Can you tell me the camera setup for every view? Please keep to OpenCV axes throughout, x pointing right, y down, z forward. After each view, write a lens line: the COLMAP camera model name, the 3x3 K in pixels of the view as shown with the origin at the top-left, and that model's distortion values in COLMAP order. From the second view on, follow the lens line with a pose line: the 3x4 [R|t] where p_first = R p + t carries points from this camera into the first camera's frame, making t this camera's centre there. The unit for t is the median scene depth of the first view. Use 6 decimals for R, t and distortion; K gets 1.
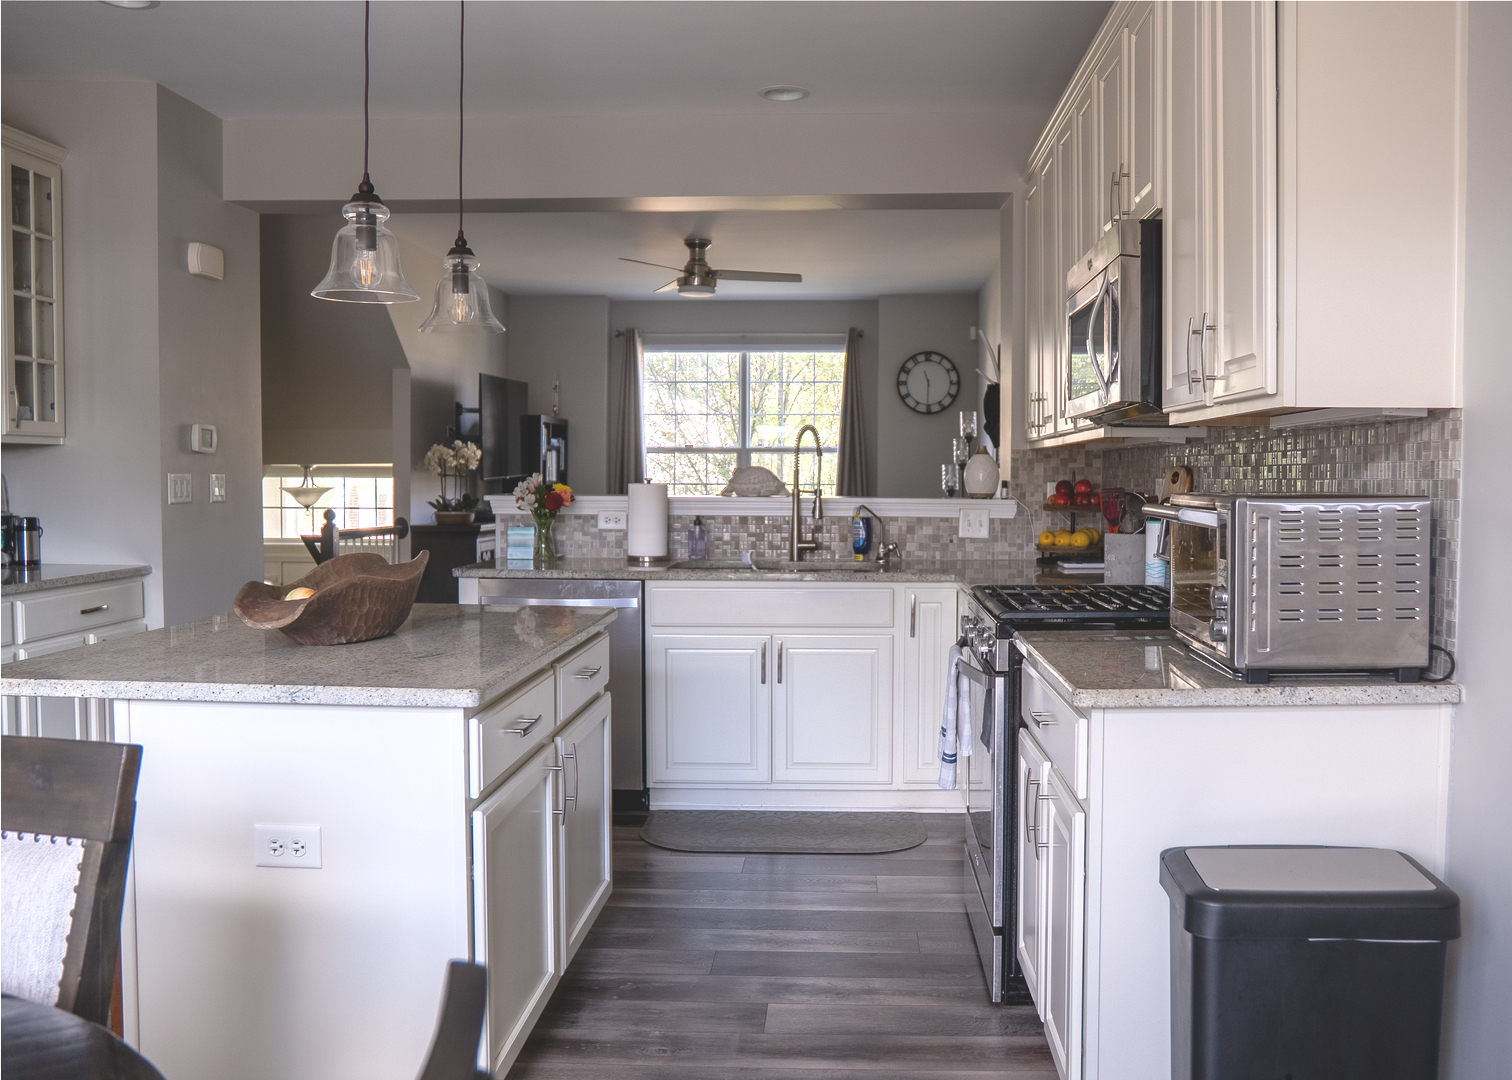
lens RADIAL K [[1238.9, 0, 756.0], [0, 1238.9, 540.0], [0, 0, 1]] dist [-0.103633, 0.095982]
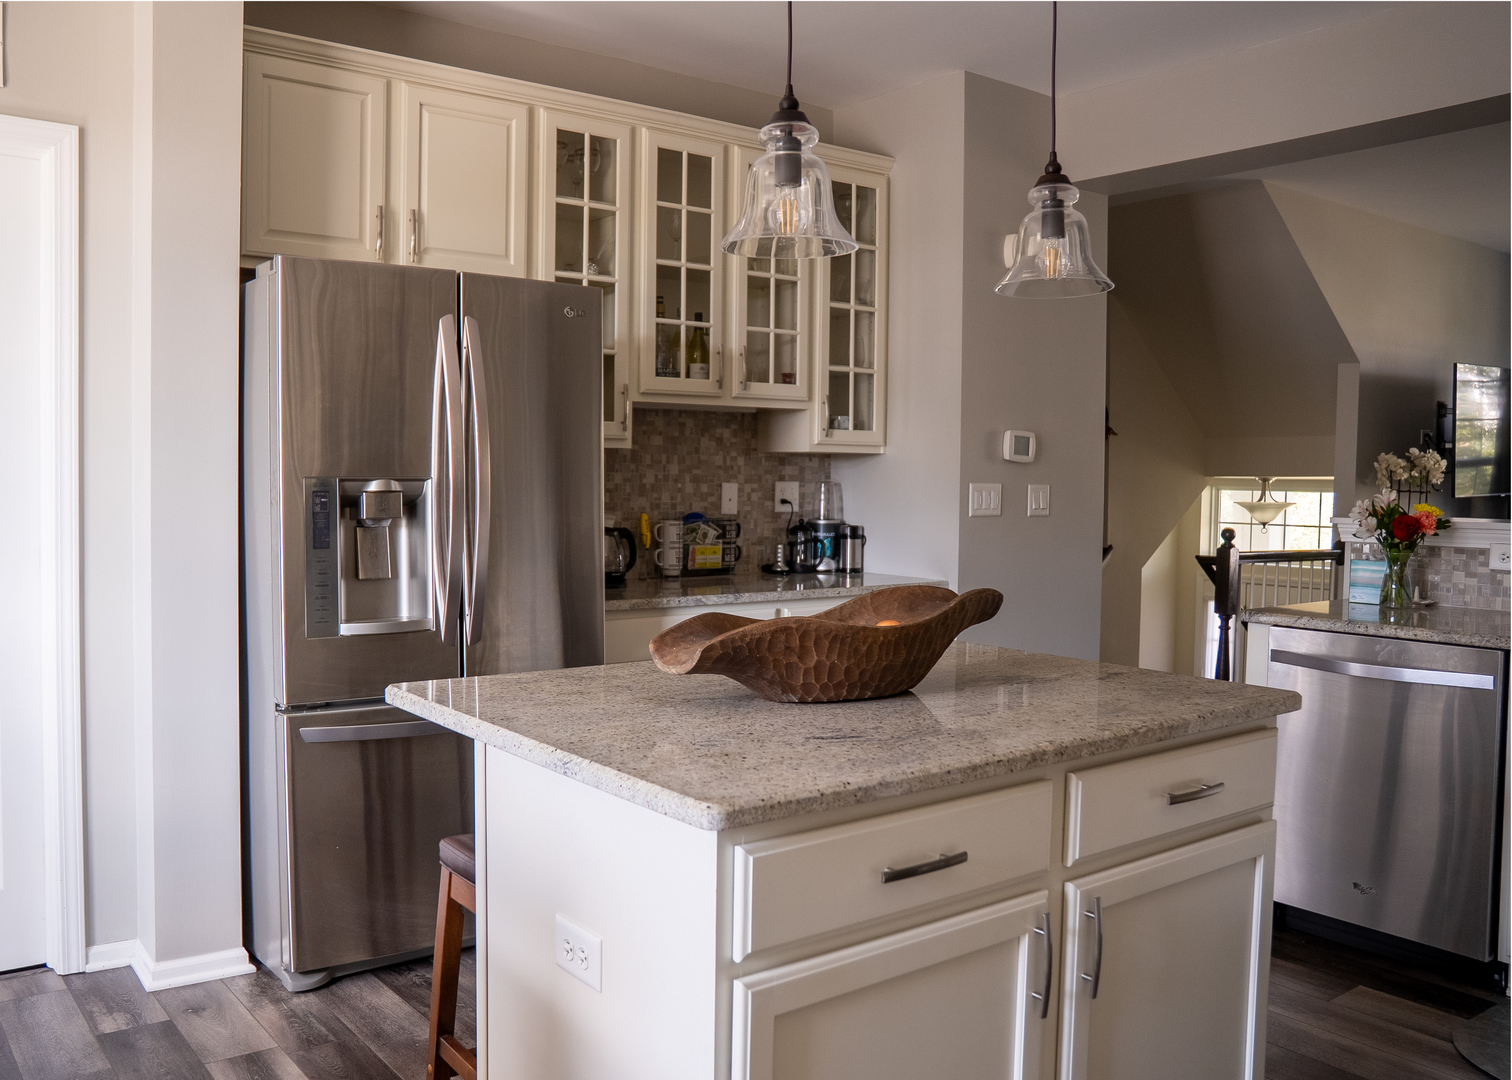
lens RADIAL K [[1238.9, 0, 756.0], [0, 1238.9, 540.0], [0, 0, 1]] dist [-0.103633, 0.095982]
pose [[0.653477, 0.039942, -0.755891, 0.090580], [-0.048080, 0.998781, 0.011210, -0.009970], [0.755417, 0.029018, 0.654601, 0.178767]]
